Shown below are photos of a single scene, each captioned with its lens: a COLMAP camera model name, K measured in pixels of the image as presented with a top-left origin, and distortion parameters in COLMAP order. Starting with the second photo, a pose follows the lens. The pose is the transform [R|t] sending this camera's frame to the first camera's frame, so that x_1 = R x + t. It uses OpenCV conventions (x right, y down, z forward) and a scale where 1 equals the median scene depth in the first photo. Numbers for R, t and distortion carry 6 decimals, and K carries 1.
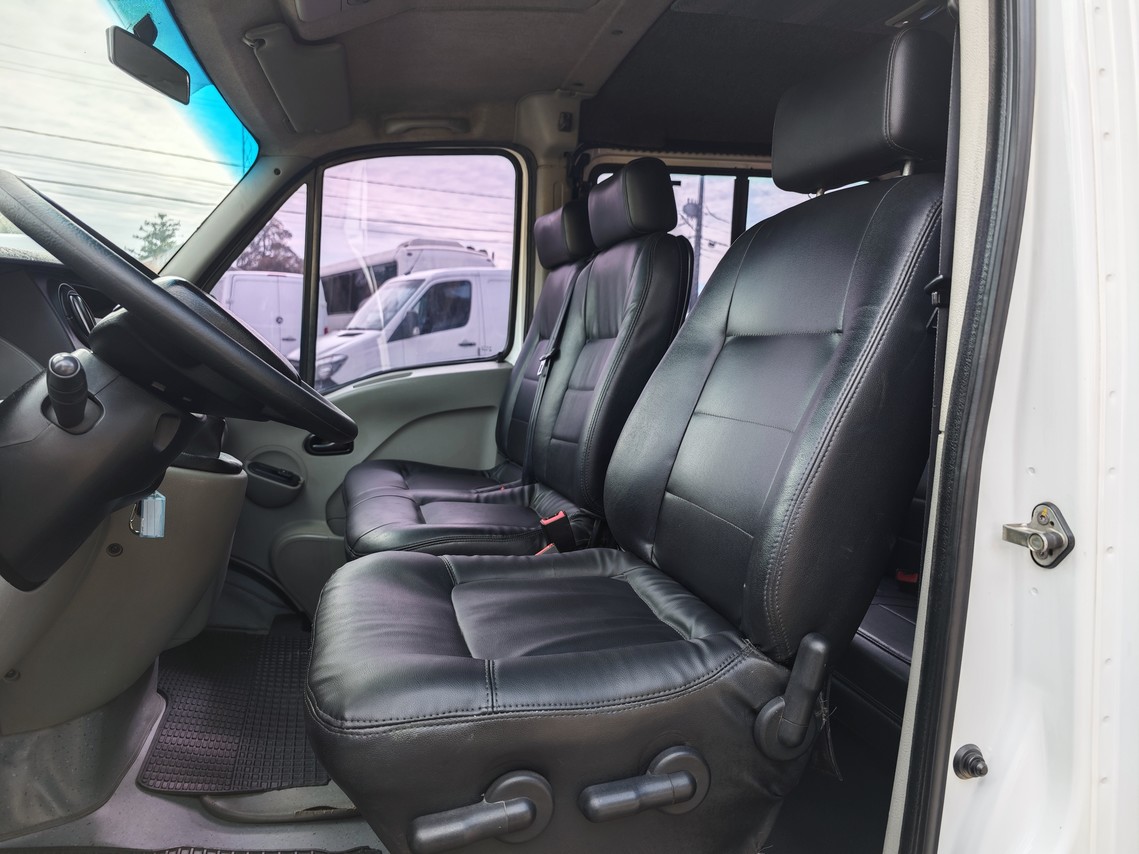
lens RADIAL K [[769.3, 0, 566.5], [0, 769.3, 421.0], [0, 0, 1]] dist [0.016051, -0.028361]
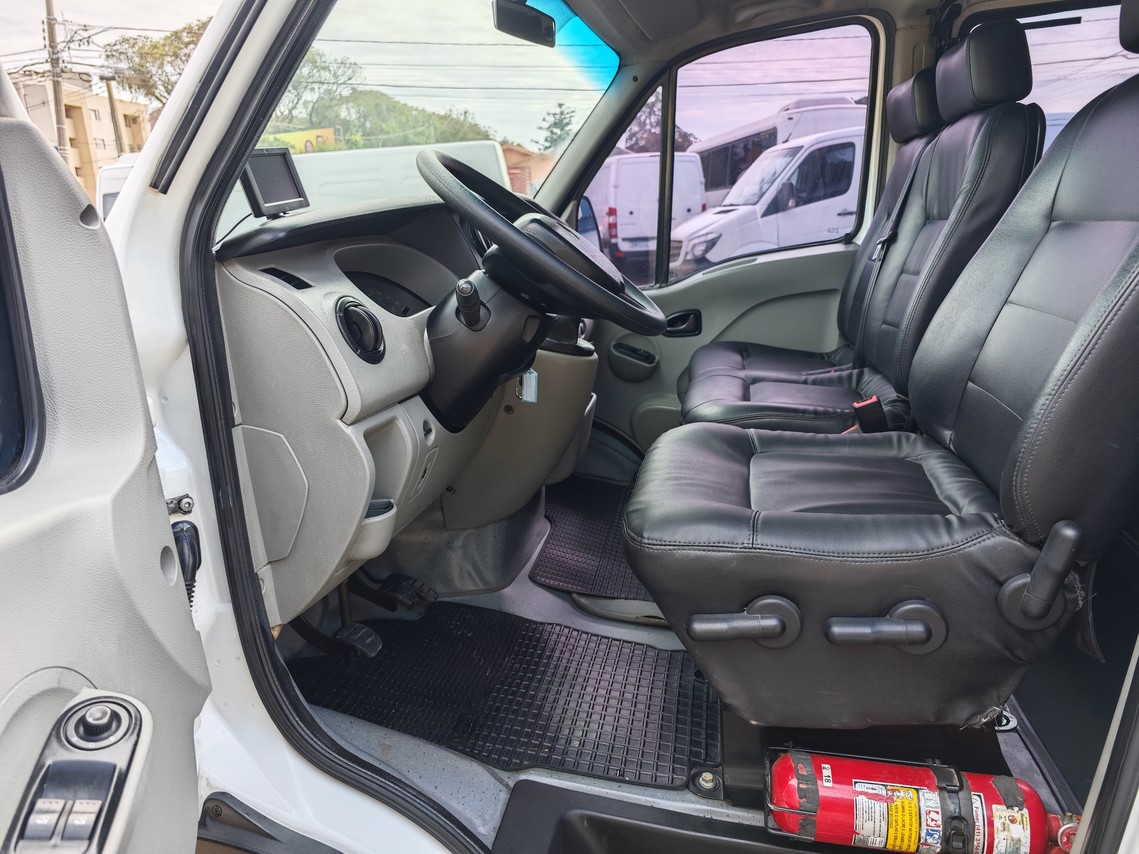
lens RADIAL K [[765.4, 0, 569.5], [0, 765.4, 427.0], [0, 0, 1]] dist [0.003899, -0.039097]
pose [[0.888890, 0.060889, -0.454056, 0.104685], [0.016276, 0.986305, 0.164127, -0.019809], [0.457832, -0.153281, 0.875725, -0.121300]]
